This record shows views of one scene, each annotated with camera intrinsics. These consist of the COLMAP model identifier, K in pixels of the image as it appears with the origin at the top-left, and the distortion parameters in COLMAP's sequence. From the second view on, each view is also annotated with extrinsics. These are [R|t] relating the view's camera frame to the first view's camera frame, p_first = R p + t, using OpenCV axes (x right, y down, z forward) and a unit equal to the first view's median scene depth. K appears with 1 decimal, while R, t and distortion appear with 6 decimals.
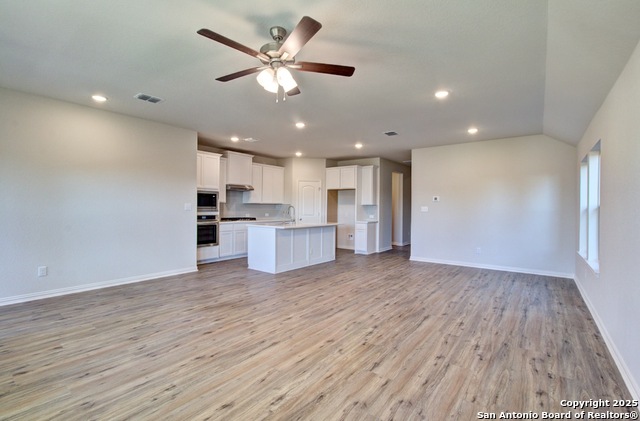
lens RADIAL K [[294.4, 0, 321.4], [0, 294.4, 208.0], [0, 0, 1]] dist [-0.005412, 0.000180]
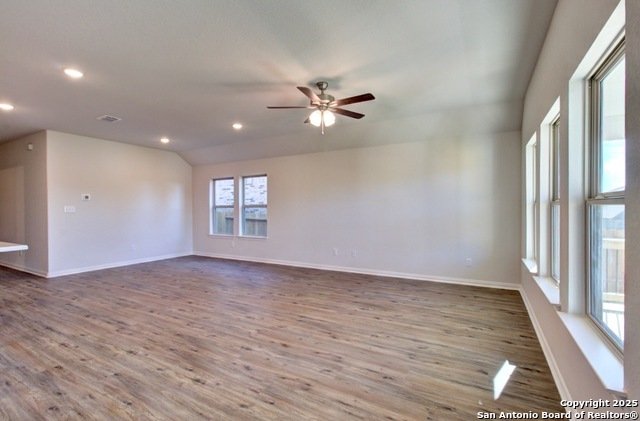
lens RADIAL K [[294.4, 0, 321.0], [0, 294.4, 209.0], [0, 0, 1]] dist [-0.005412, 0.000180]
pose [[-0.138674, -0.014410, 0.990233, -1.315958], [0.001326, 0.999891, 0.014736, -0.020264], [-0.990337, 0.003356, -0.138640, 1.013605]]
